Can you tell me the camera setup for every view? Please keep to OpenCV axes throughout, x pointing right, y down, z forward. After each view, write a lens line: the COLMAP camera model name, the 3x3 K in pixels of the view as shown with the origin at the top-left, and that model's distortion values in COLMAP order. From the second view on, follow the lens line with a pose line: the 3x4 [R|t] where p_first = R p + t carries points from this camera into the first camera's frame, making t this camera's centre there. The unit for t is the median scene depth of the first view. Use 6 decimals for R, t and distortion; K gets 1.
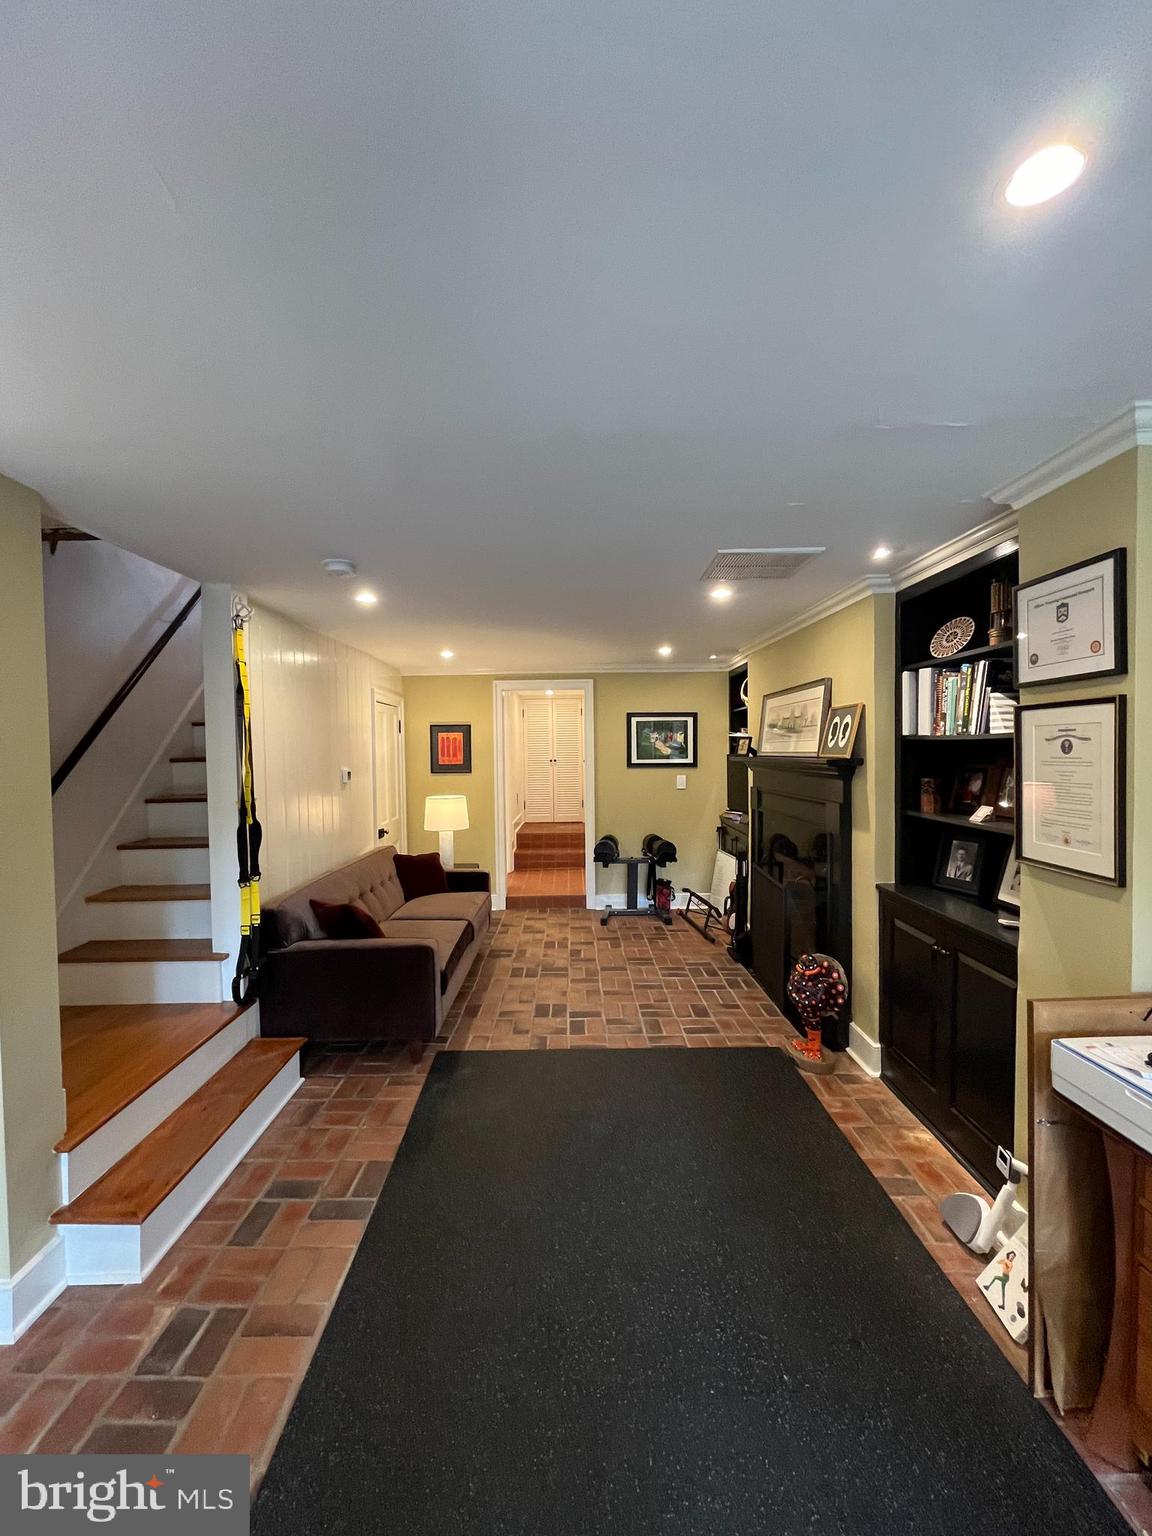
lens RADIAL K [[618.2, 0, 575.3], [0, 618.2, 761.8], [0, 0, 1]] dist [0.000793, -0.000014]
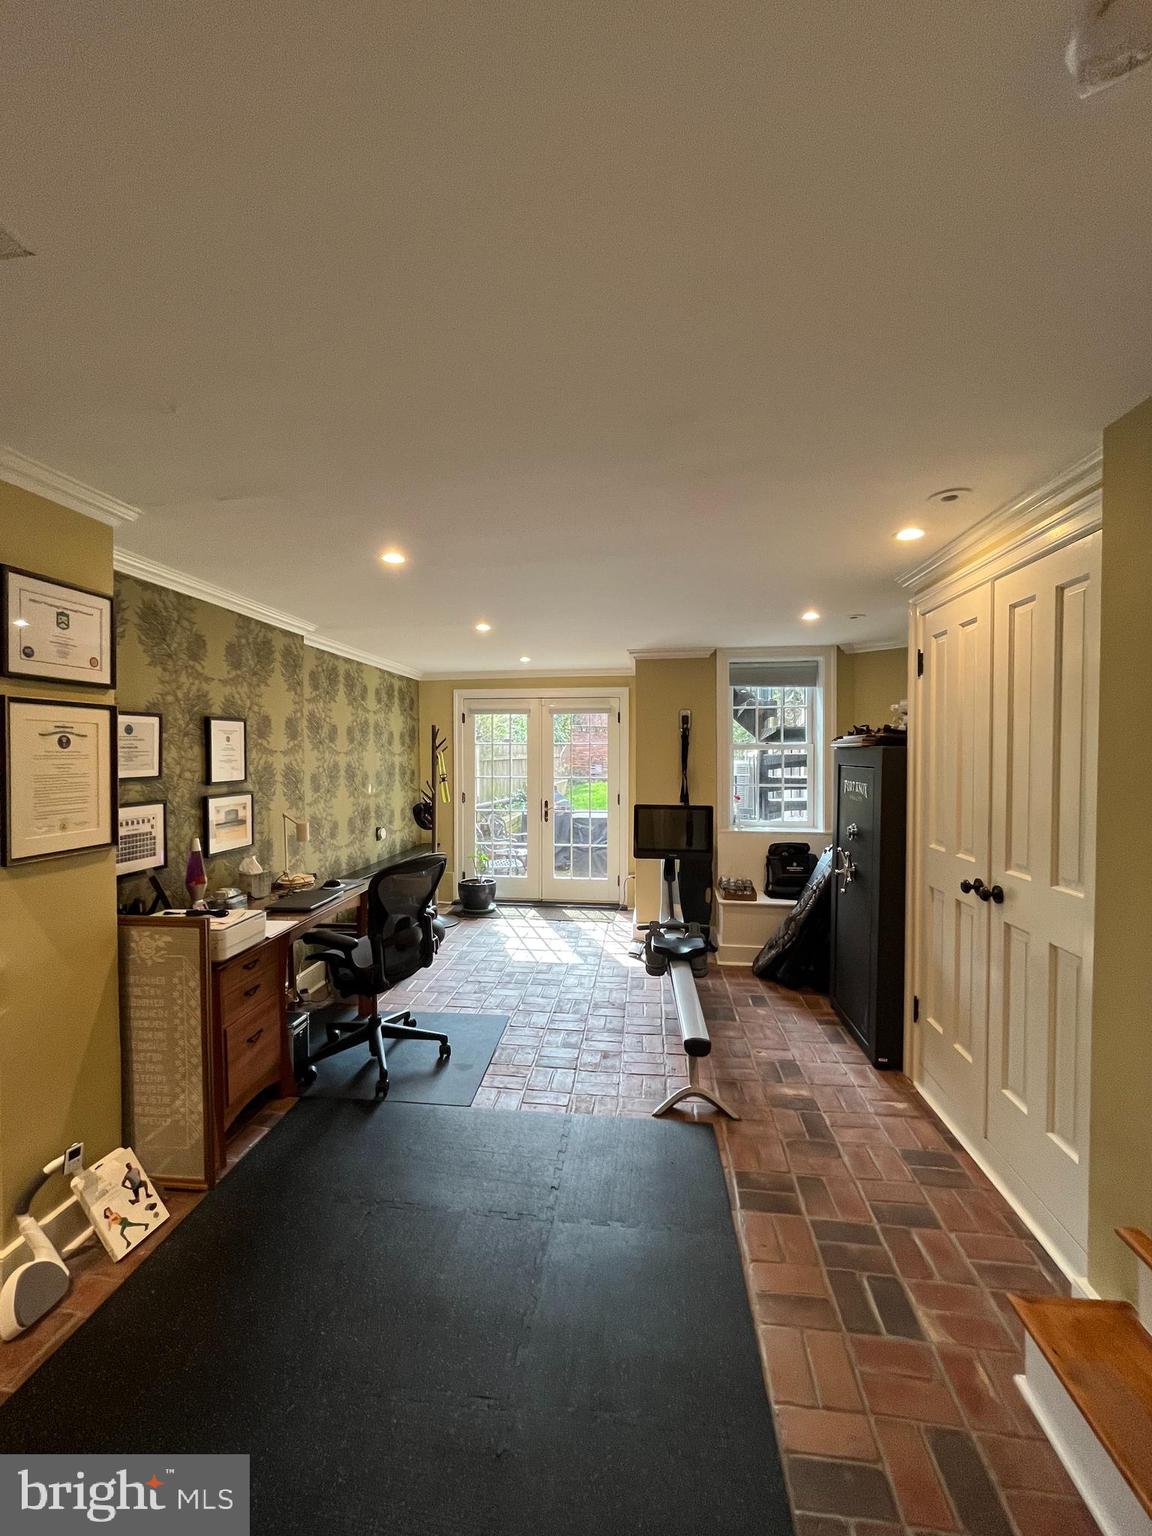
lens RADIAL K [[618.2, 0, 578.8], [0, 618.2, 765.5], [0, 0, 1]] dist [0.000793, -0.000014]
pose [[-0.993311, 0.012053, 0.114839, -0.163904], [0.016671, 0.999087, 0.039335, -0.006692], [-0.114261, 0.040986, -0.992605, 1.299176]]
